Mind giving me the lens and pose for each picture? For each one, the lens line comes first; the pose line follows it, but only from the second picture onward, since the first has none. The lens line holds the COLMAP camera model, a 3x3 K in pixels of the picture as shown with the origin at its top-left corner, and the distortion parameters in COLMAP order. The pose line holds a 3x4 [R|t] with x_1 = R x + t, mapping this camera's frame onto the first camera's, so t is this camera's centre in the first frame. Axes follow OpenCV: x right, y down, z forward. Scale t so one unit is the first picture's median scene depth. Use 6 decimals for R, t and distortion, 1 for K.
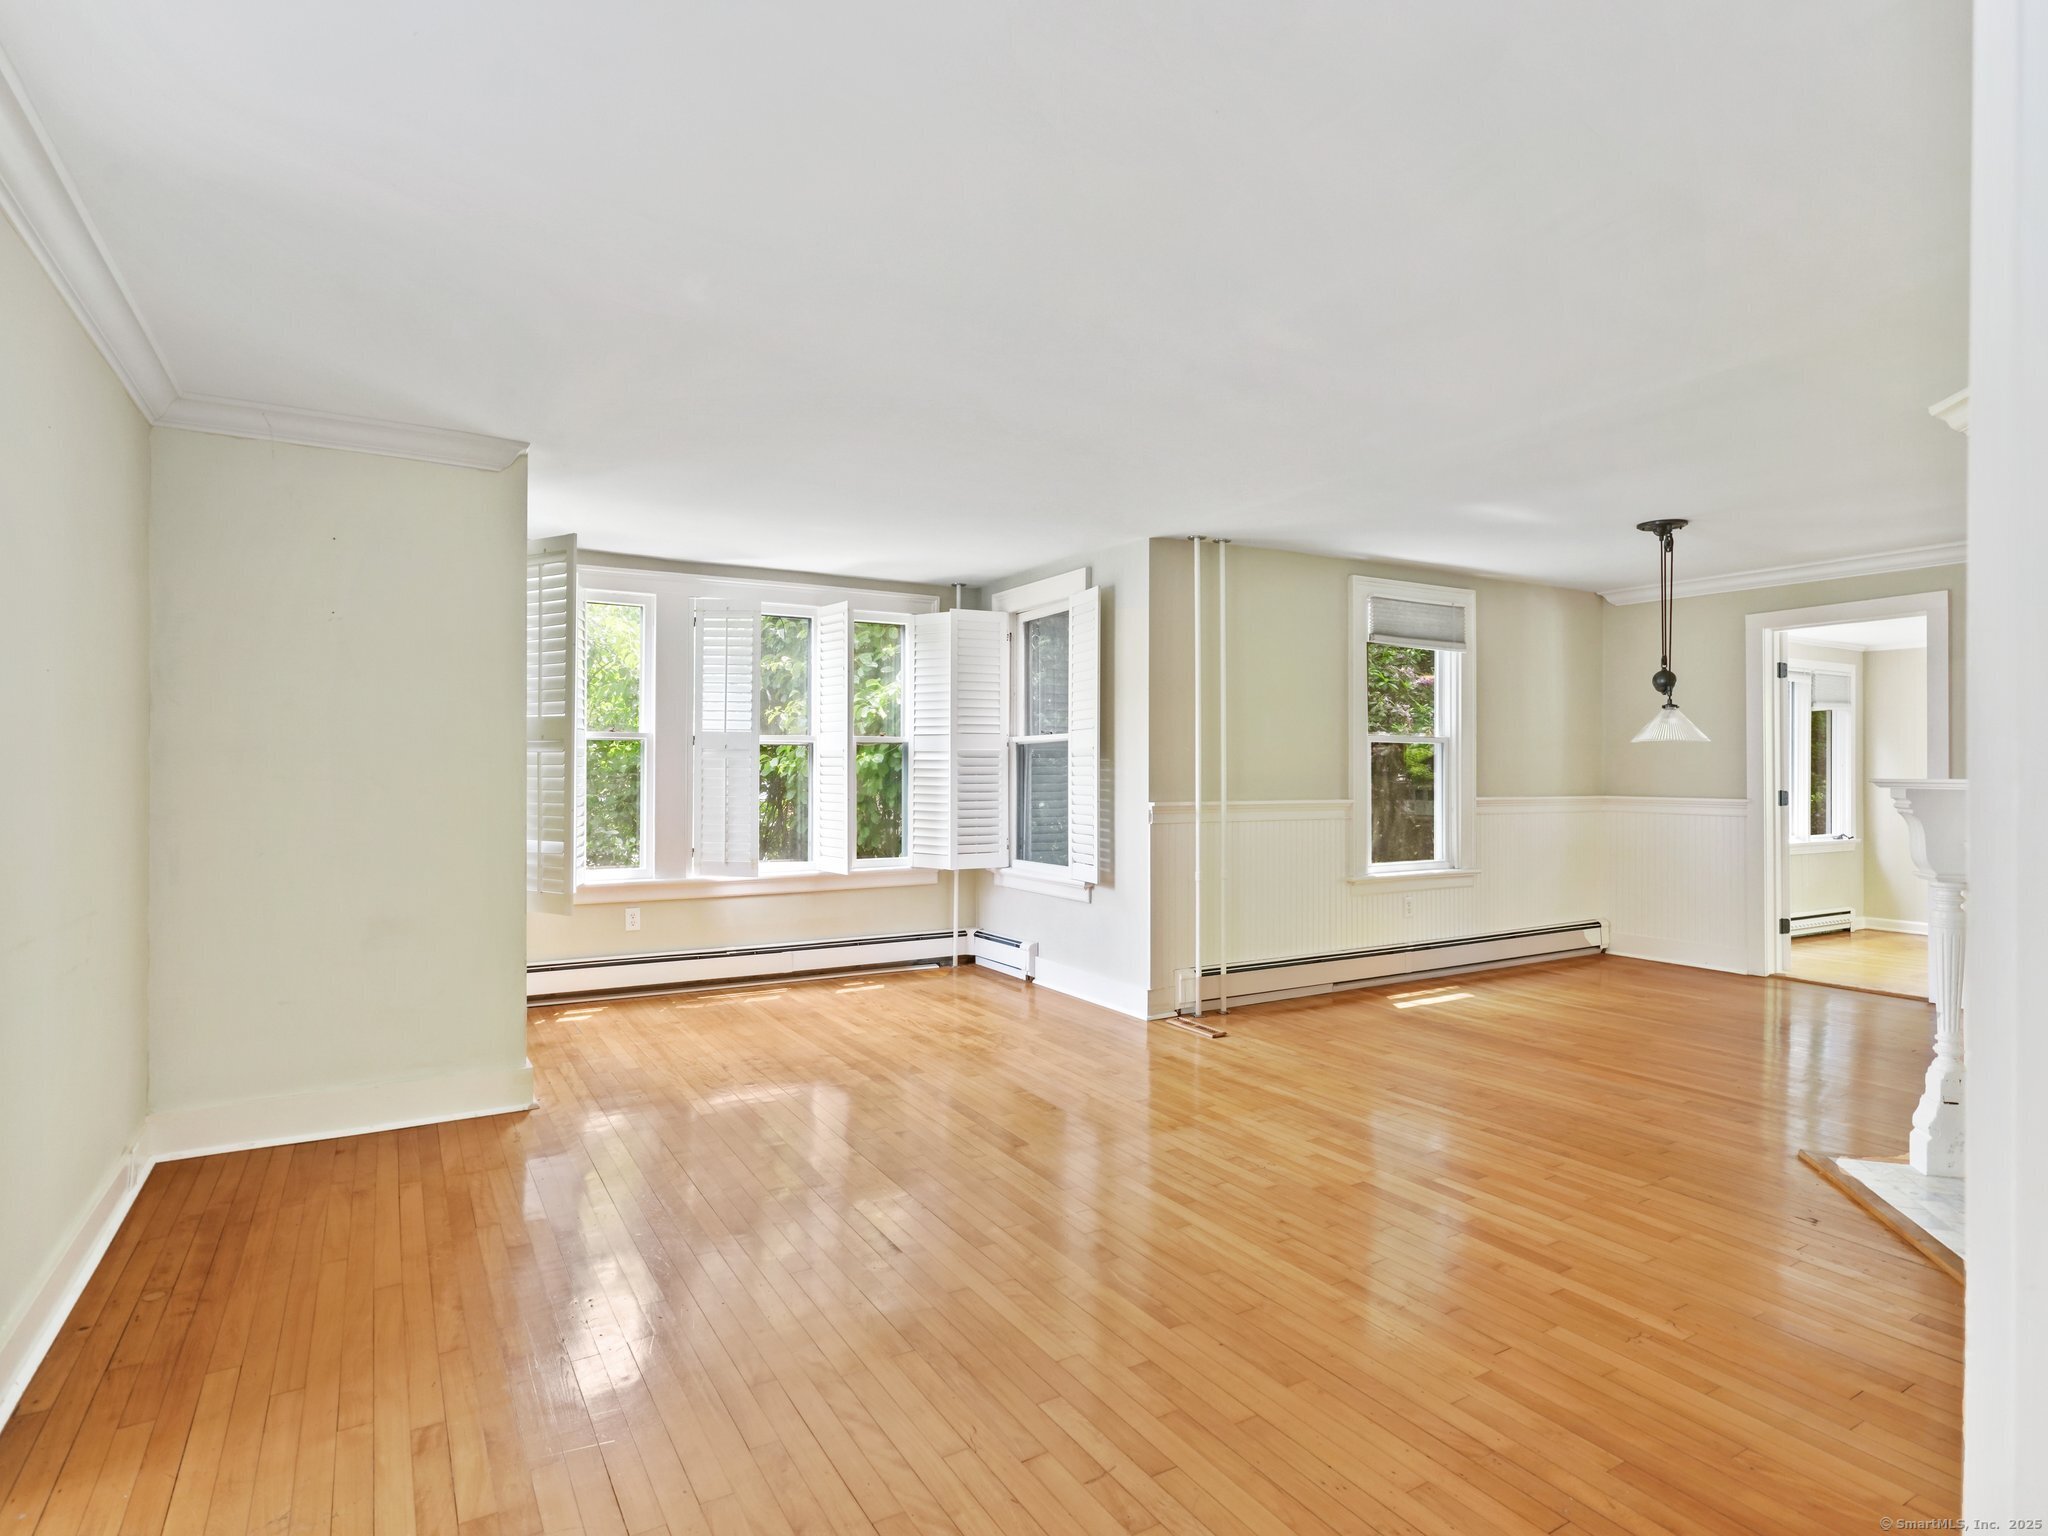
lens RADIAL K [[1098.0, 0, 1024.3], [0, 1098.0, 768.7], [0, 0, 1]] dist [0.001389, 0.005703]
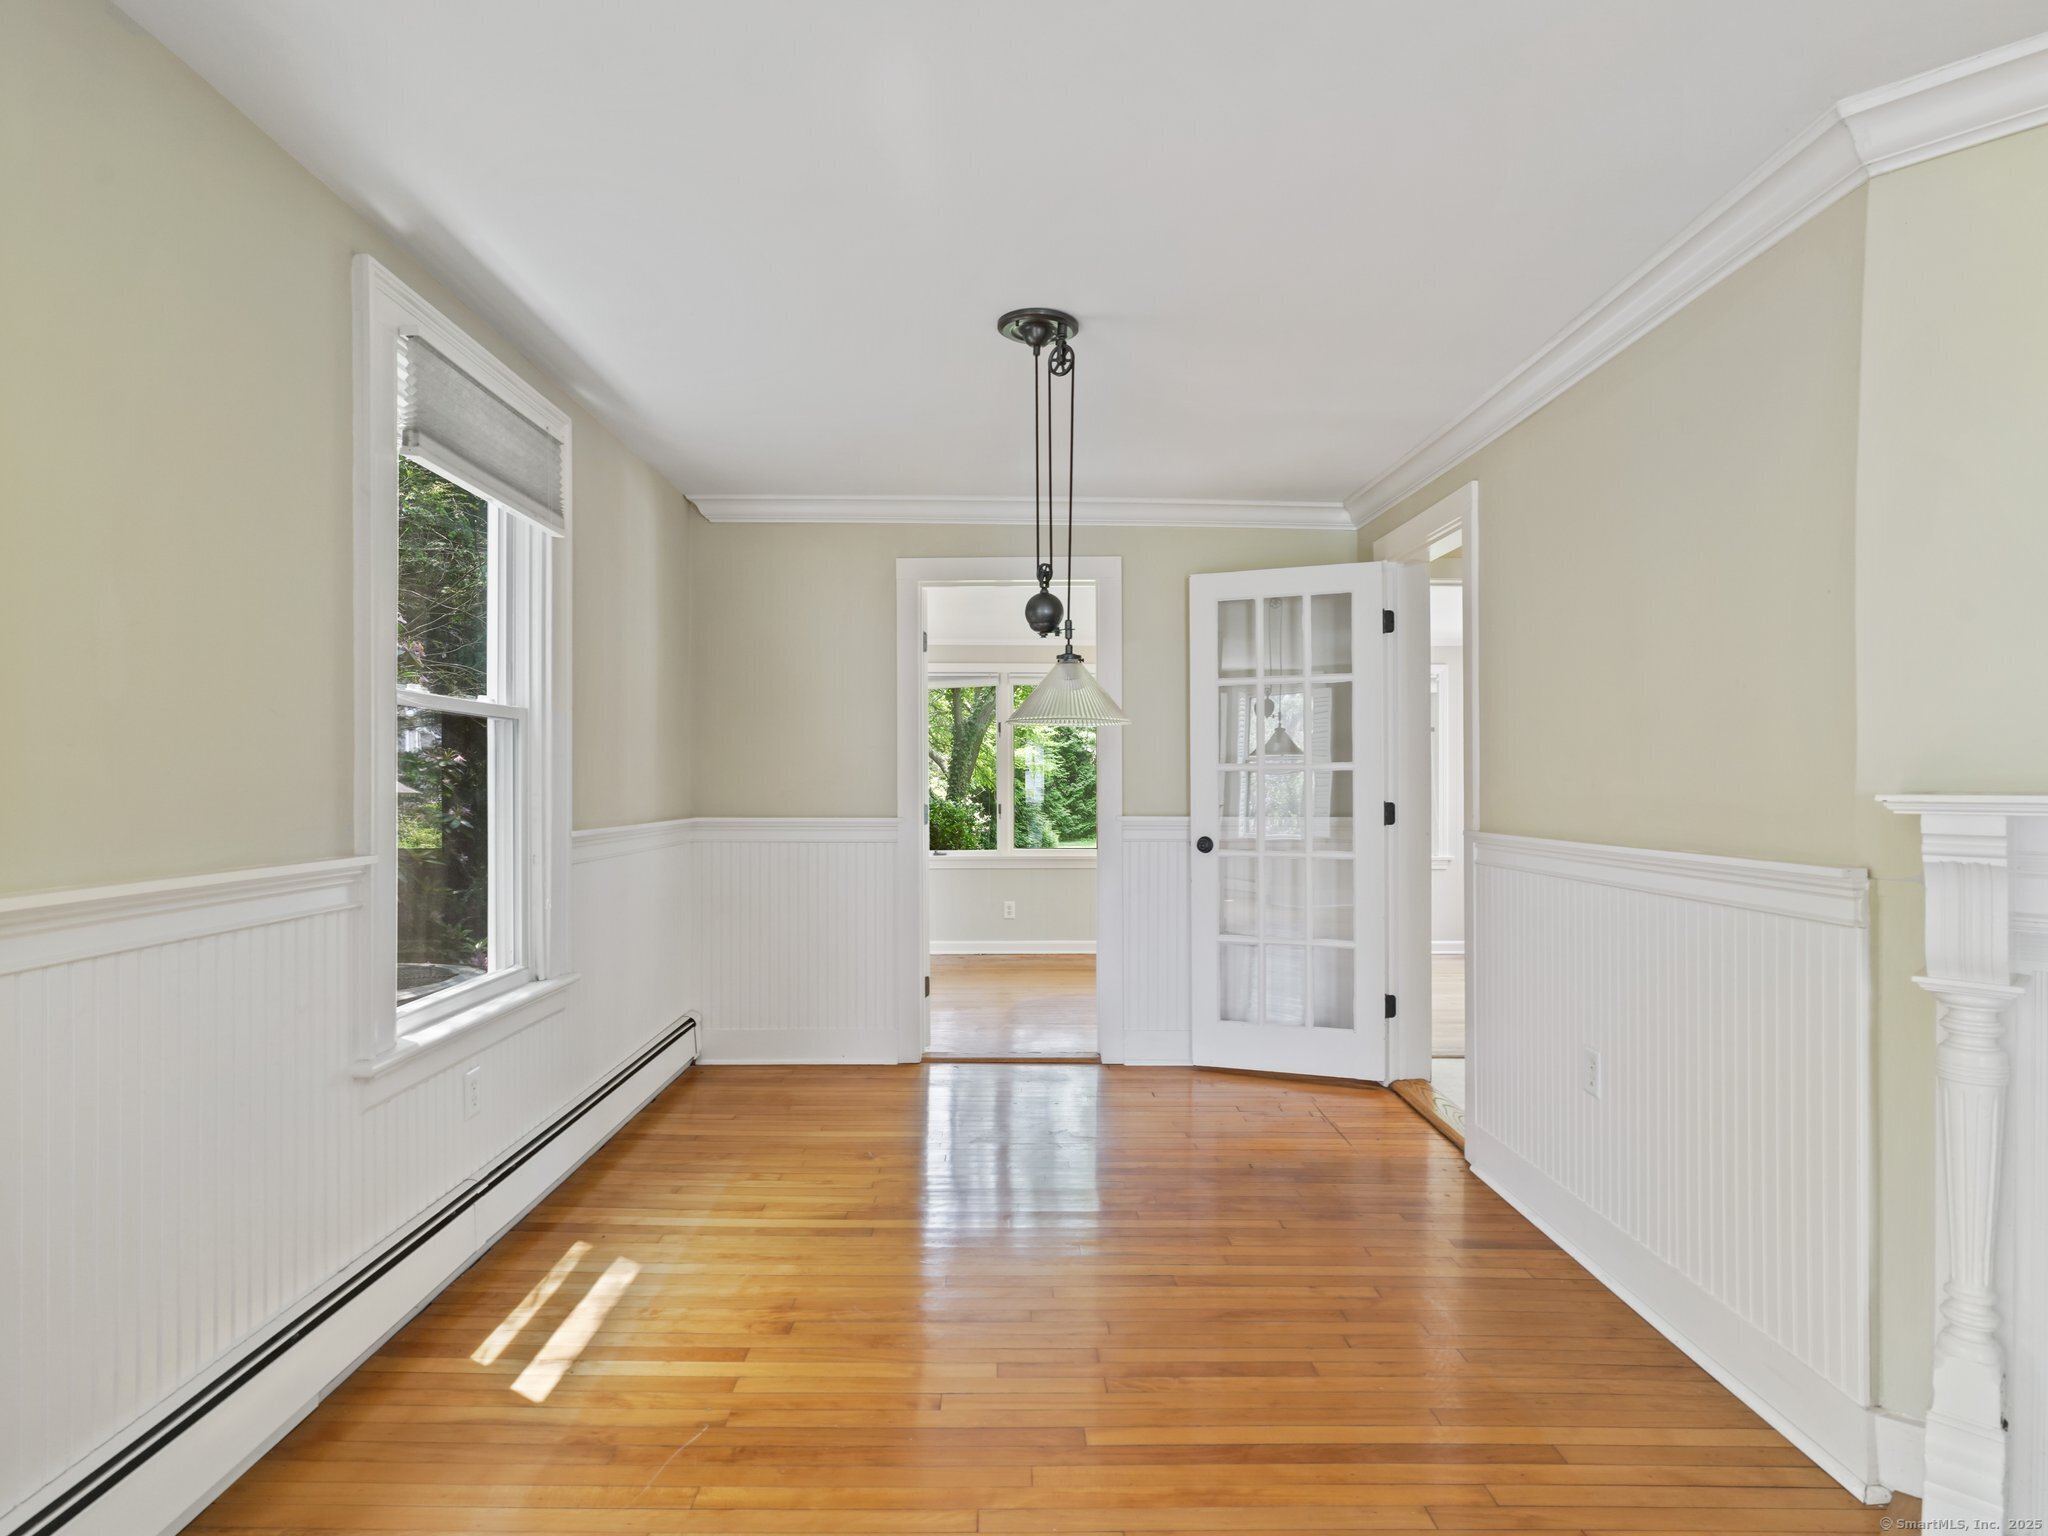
lens RADIAL K [[1098.0, 0, 1011.6], [0, 1098.0, 774.5], [0, 0, 1]] dist [0.001389, 0.005703]
pose [[0.506831, 0.002501, 0.862042, 0.084898], [-0.000266, 0.999996, -0.002745, 0.001767], [-0.862045, 0.001162, 0.506830, 0.598174]]
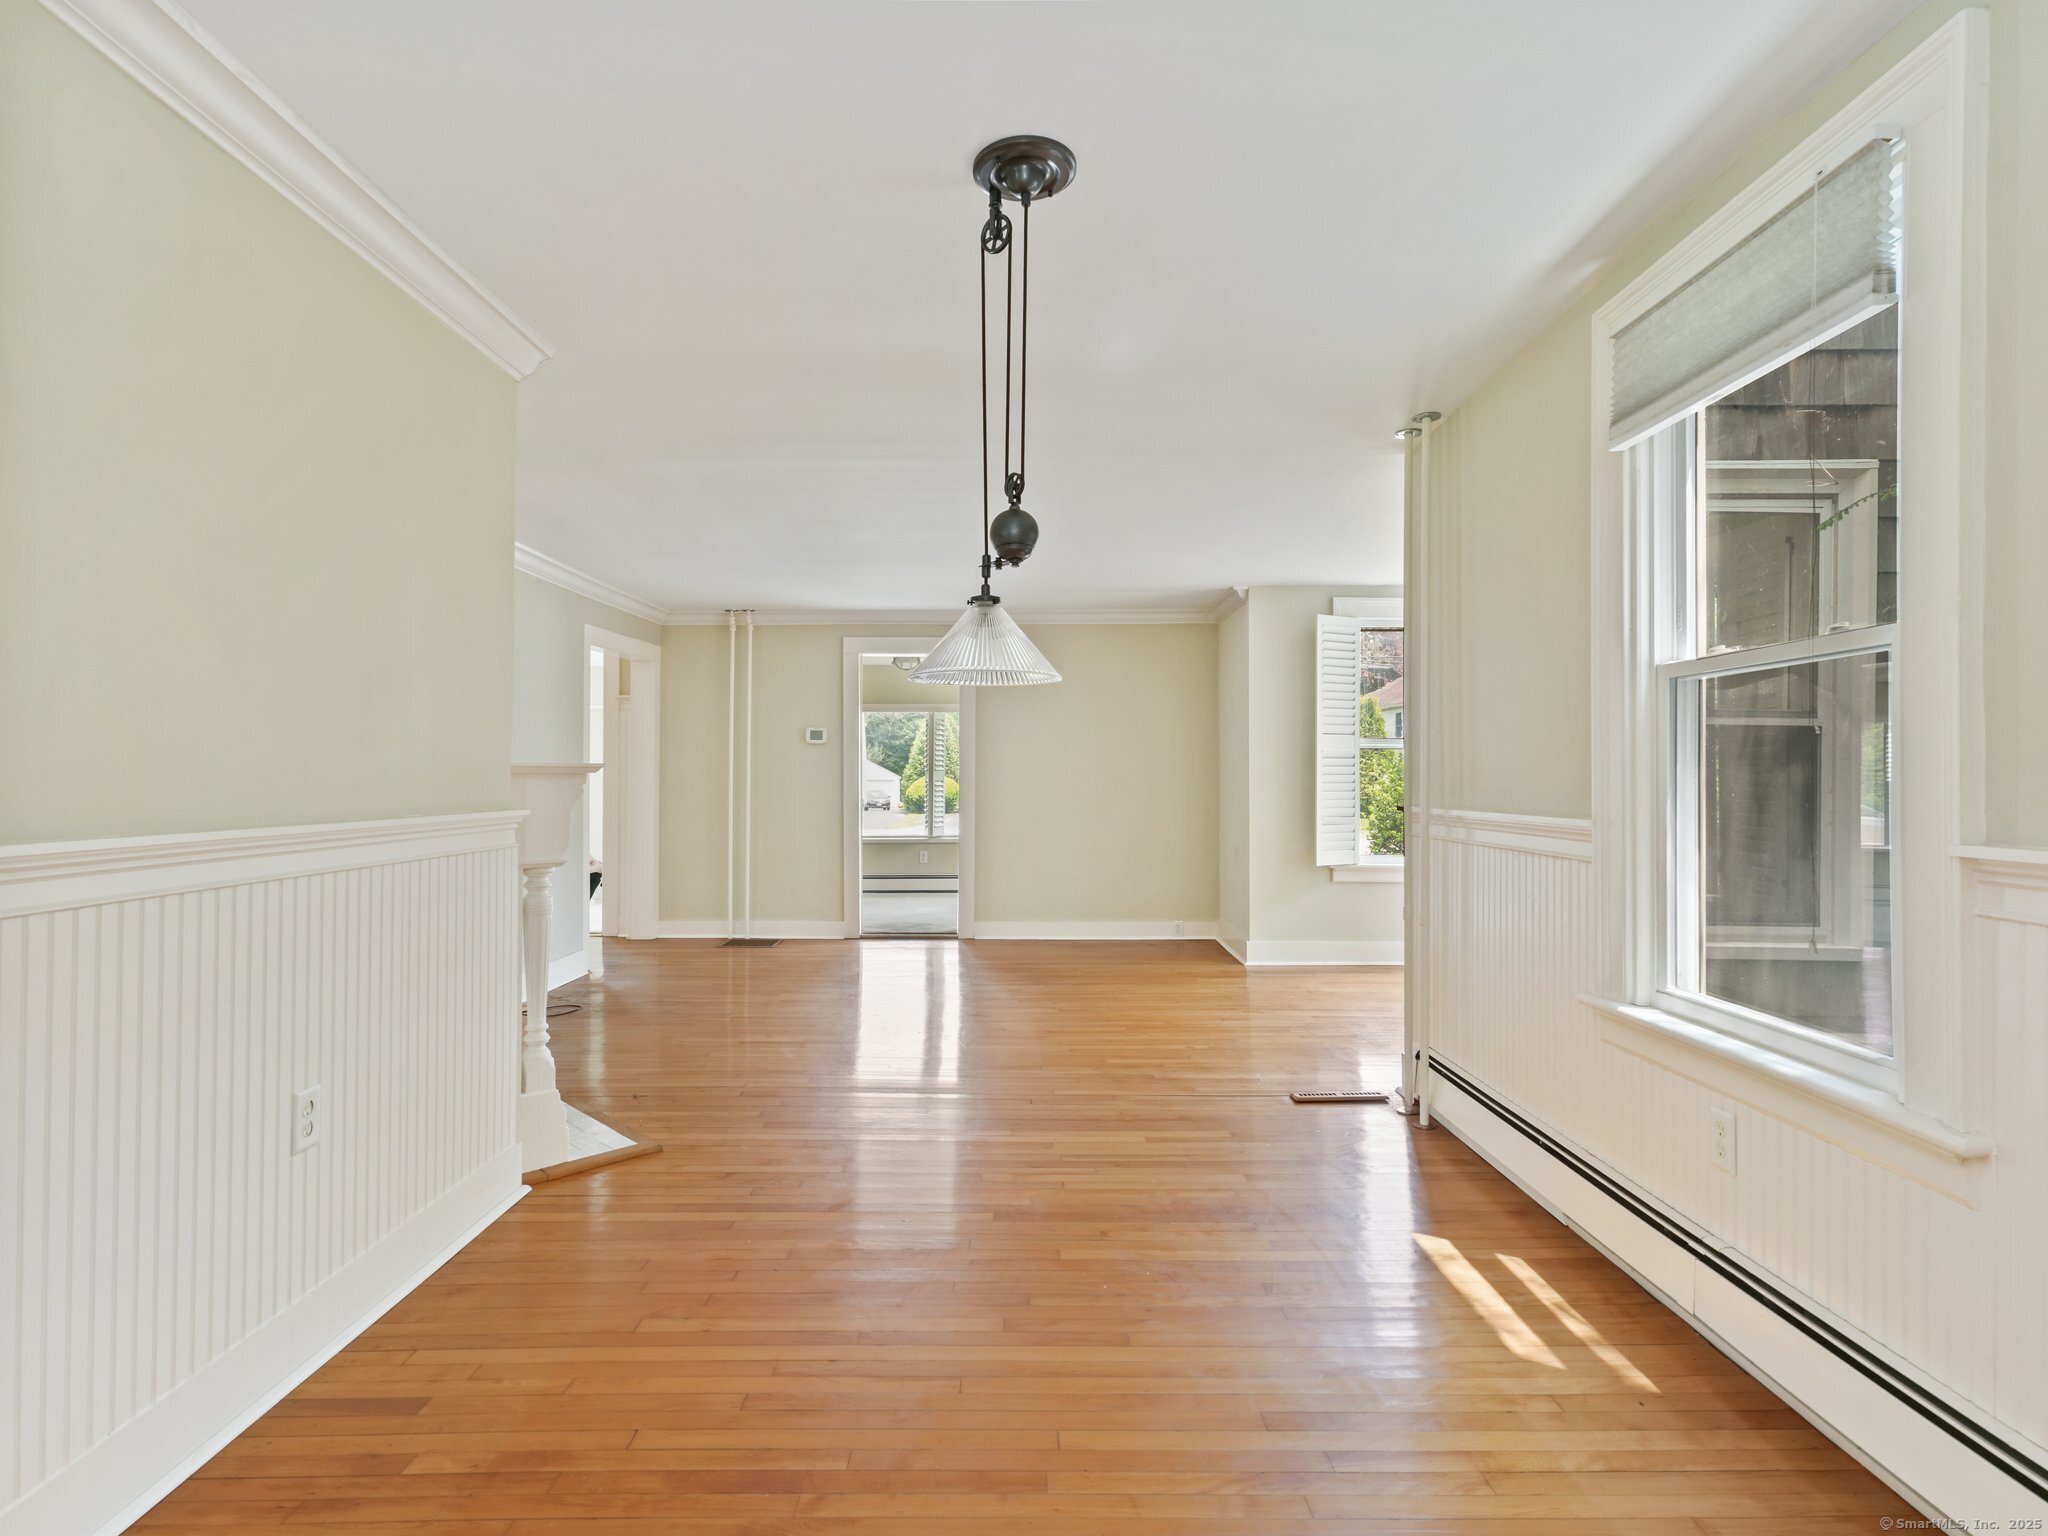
lens RADIAL K [[1098.0, 0, 1024.9], [0, 1098.0, 768.5], [0, 0, 1]] dist [0.001389, 0.005703]
pose [[-0.508993, -0.010668, -0.860705, 0.760894], [-0.004692, 0.999943, -0.009619, 0.012898], [0.860758, -0.000858, -0.509013, 0.985076]]
